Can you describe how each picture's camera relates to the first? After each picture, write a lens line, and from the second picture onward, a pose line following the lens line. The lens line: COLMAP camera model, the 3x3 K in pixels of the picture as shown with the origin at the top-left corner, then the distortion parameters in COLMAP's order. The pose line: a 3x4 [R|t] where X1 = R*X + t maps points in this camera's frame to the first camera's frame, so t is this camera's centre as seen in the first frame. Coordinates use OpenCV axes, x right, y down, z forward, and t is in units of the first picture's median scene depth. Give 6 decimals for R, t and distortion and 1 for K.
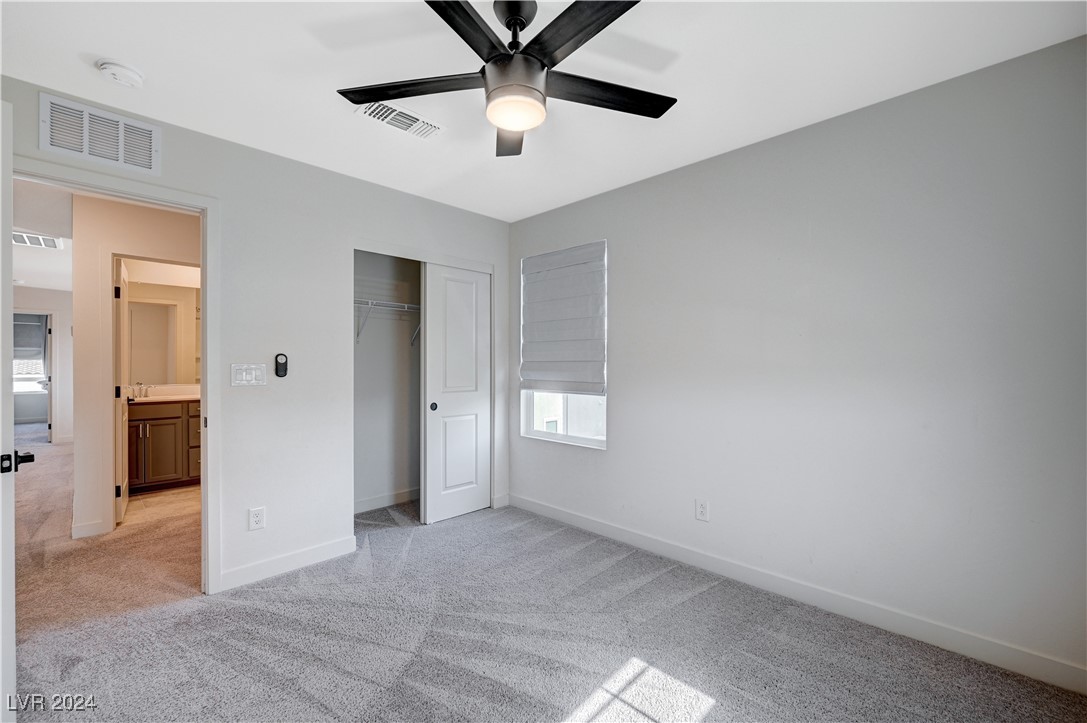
lens RADIAL K [[448.2, 0, 544.2], [0, 448.2, 365.7], [0, 0, 1]] dist [-0.000077, 0.000213]
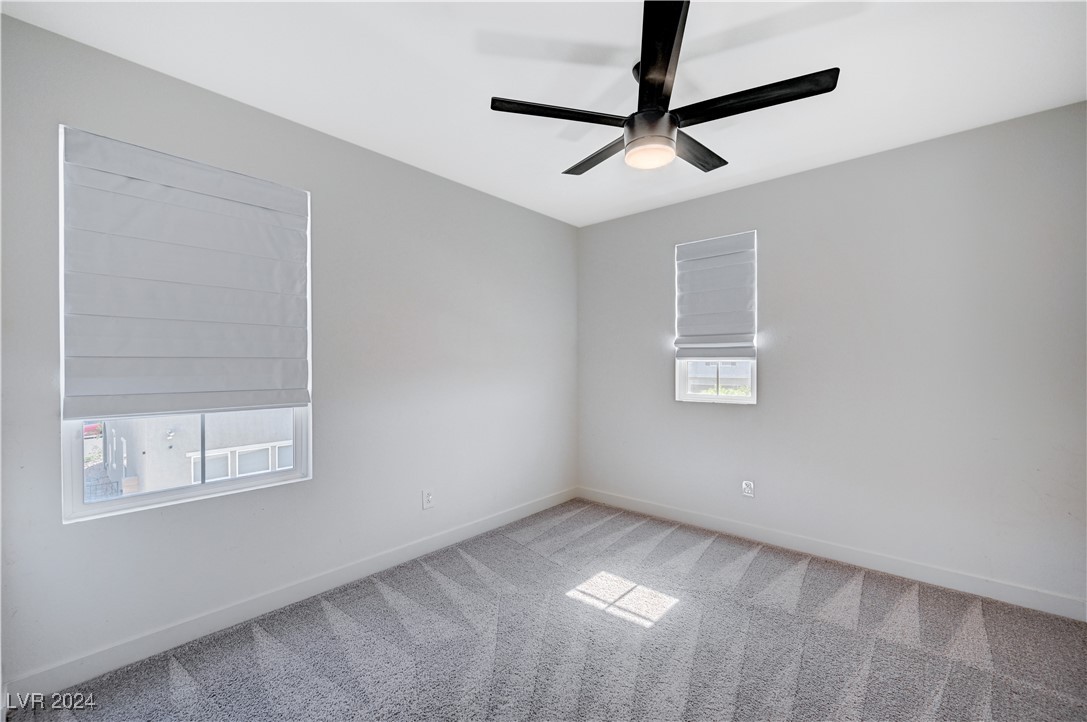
lens RADIAL K [[448.2, 0, 544.2], [0, 448.2, 365.2], [0, 0, 1]] dist [-0.000077, 0.000213]
pose [[-0.053121, -0.001152, 0.998587, -0.790085], [0.000846, 0.999999, 0.001199, 0.001130], [-0.998588, 0.000909, -0.053120, 0.838738]]
